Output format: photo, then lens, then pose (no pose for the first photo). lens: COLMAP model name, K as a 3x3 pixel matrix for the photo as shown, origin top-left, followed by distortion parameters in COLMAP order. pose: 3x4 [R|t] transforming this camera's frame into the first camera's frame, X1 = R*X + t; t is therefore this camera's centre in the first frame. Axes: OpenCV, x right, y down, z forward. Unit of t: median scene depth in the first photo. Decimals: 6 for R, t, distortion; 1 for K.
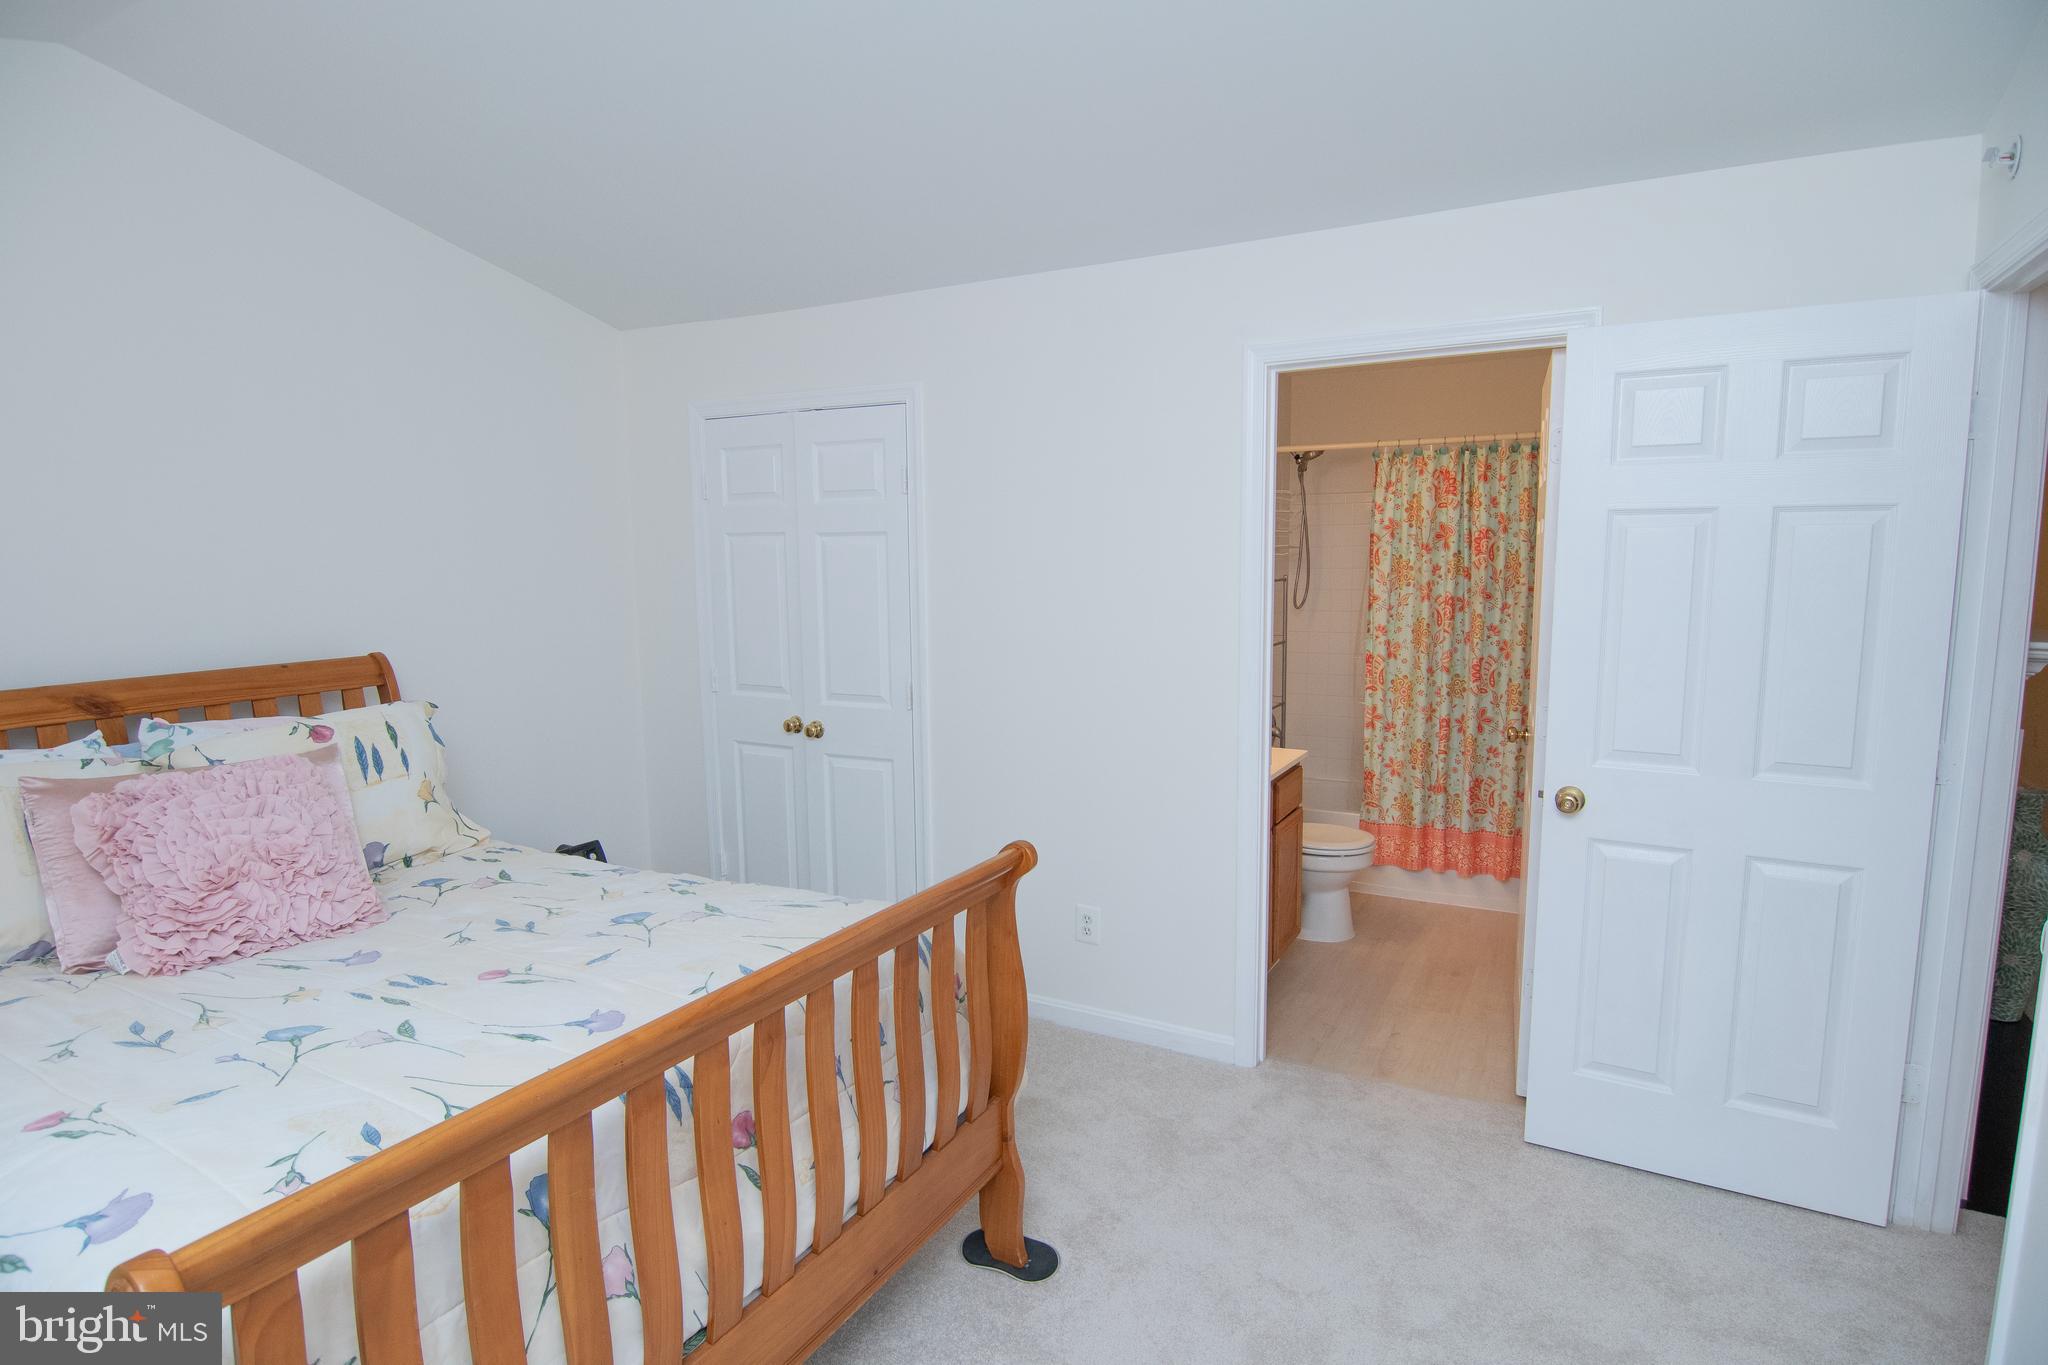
lens RADIAL K [[1016.9, 0, 1049.2], [0, 1016.9, 681.4], [0, 0, 1]] dist [-0.002150, 0.000135]
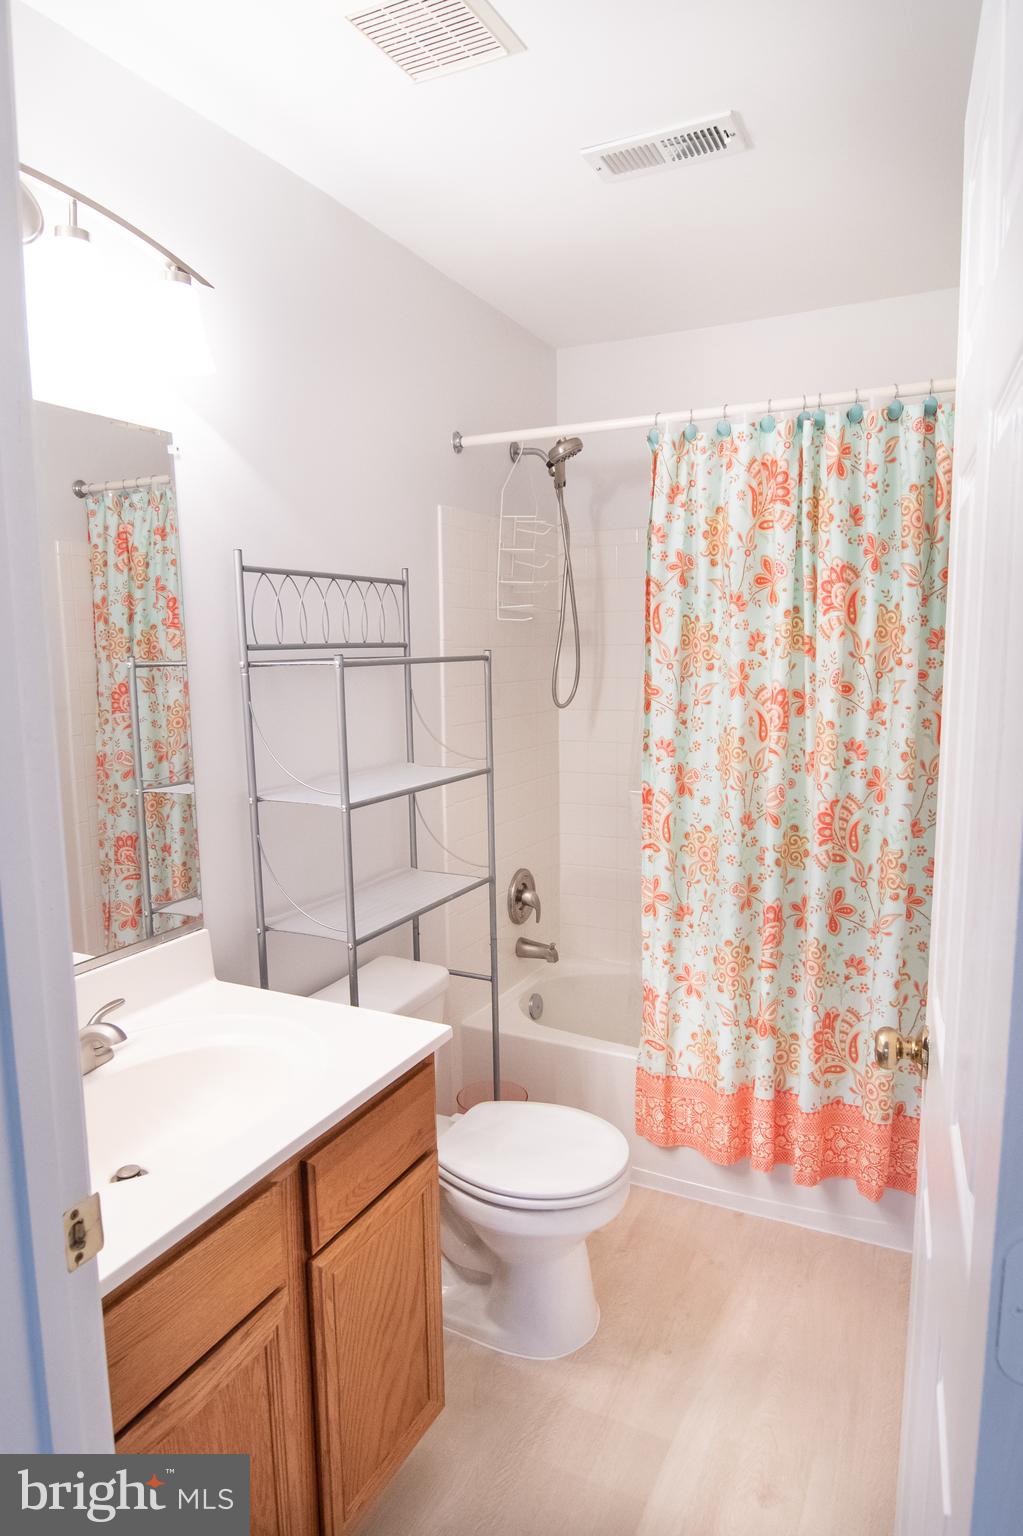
lens RADIAL K [[955.0, 0, 512.5], [0, 955.0, 772.4], [0, 0, 1]] dist [-0.001379, 0.001643]
pose [[0.998626, -0.002784, 0.052335, 0.219422], [0.002708, 0.999995, 0.001529, -0.038681], [-0.052339, -0.001385, 0.998628, 0.482921]]
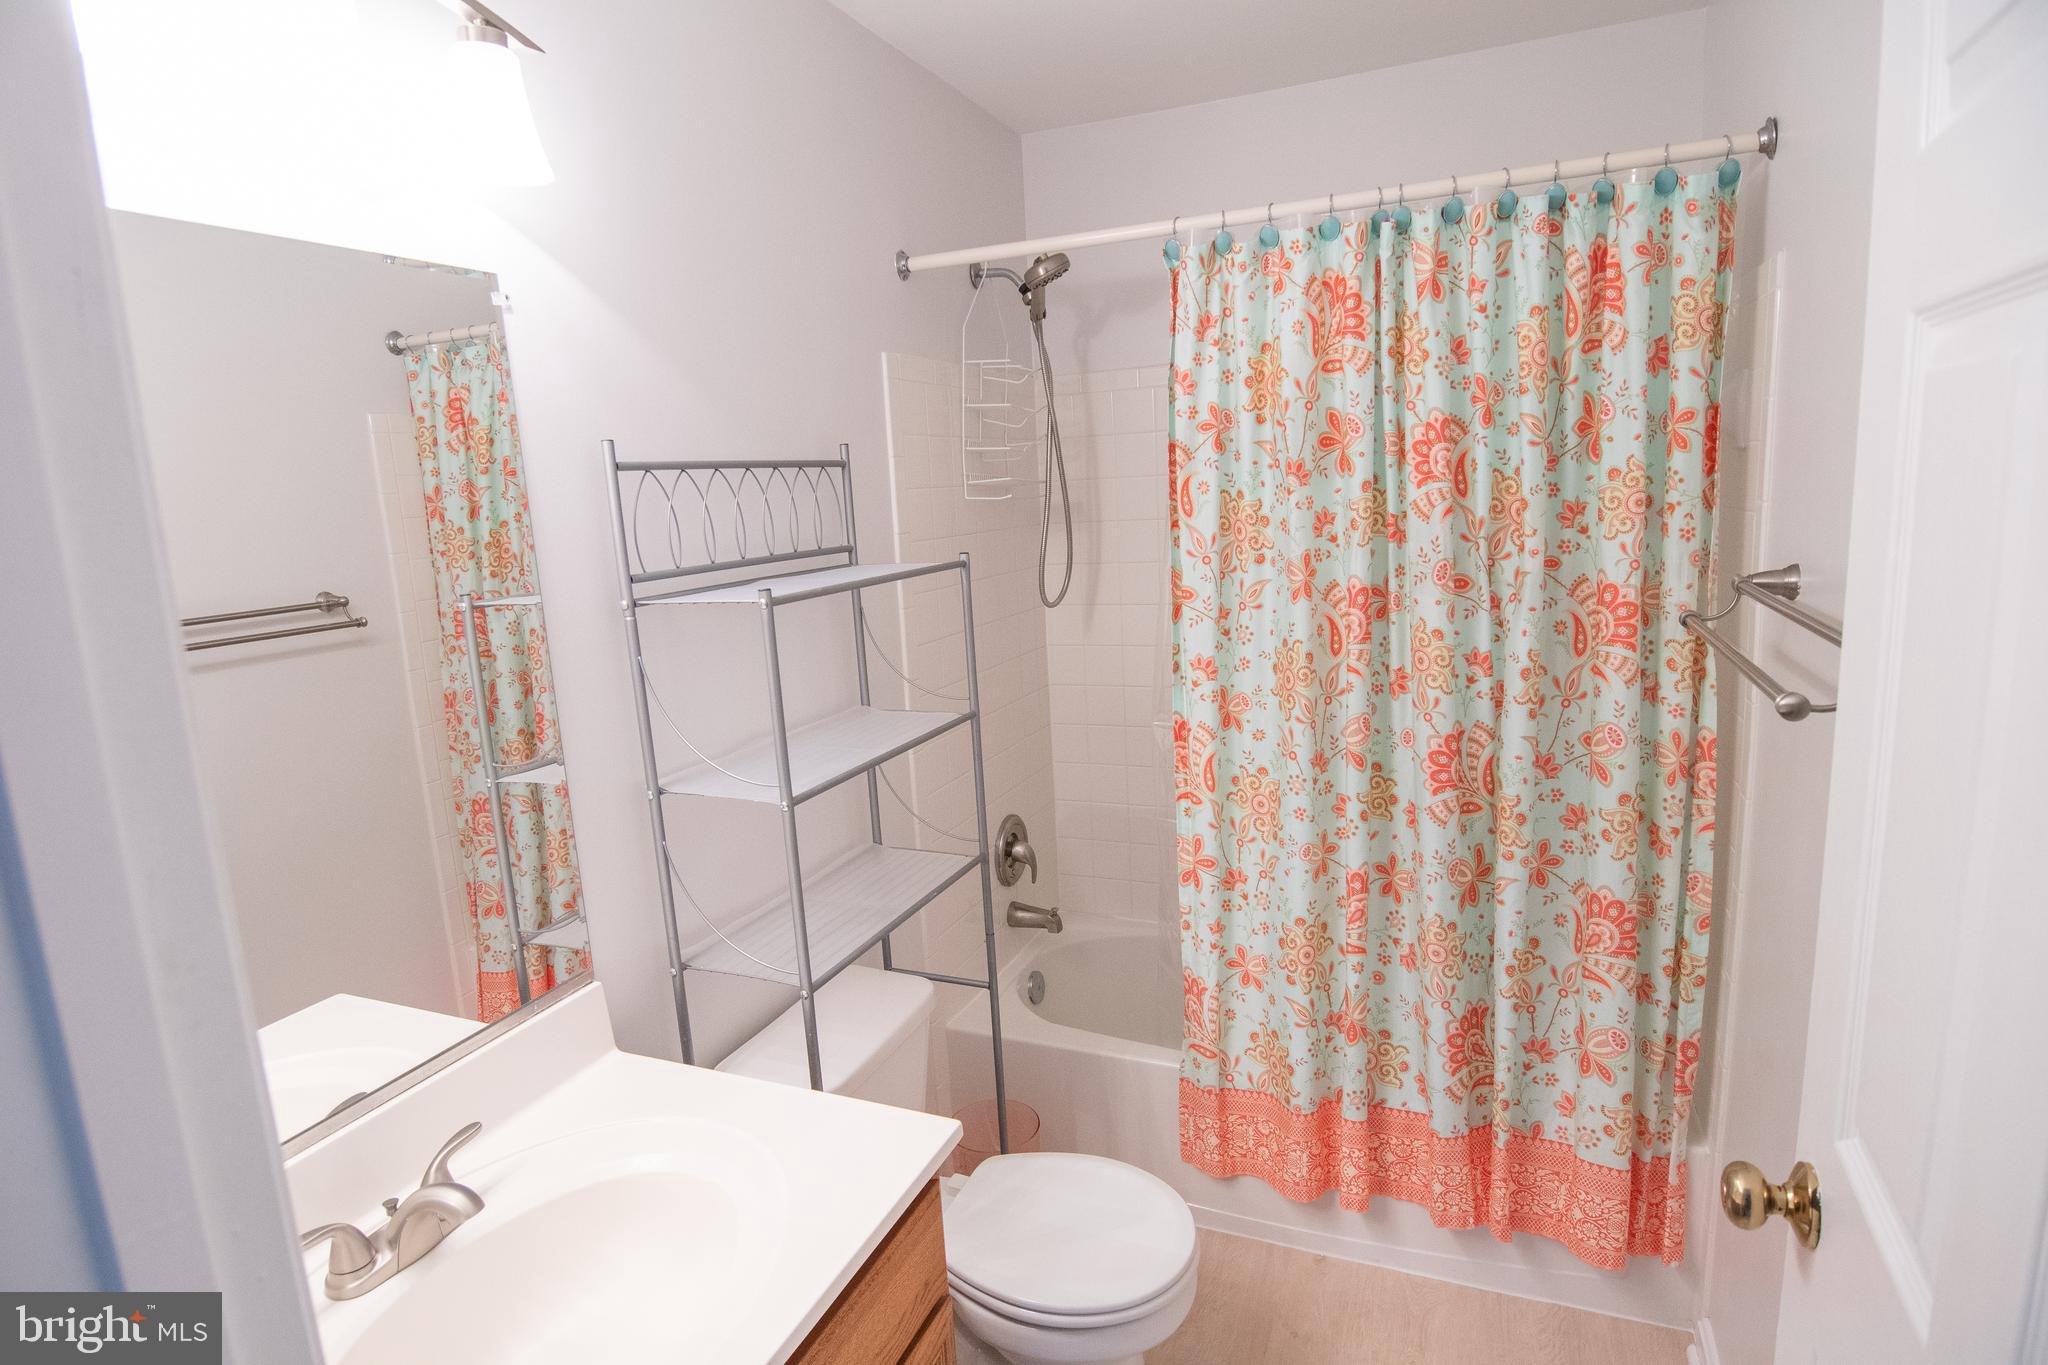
lens RADIAL K [[1099.6, 0, 1013.3], [0, 1099.6, 680.9], [0, 0, 1]] dist [-0.003936, -0.000452]
pose [[0.993192, -0.057695, 0.101200, 0.205238], [0.053463, 0.997598, 0.044049, -0.072074], [-0.103498, -0.038339, 0.993890, 0.562914]]
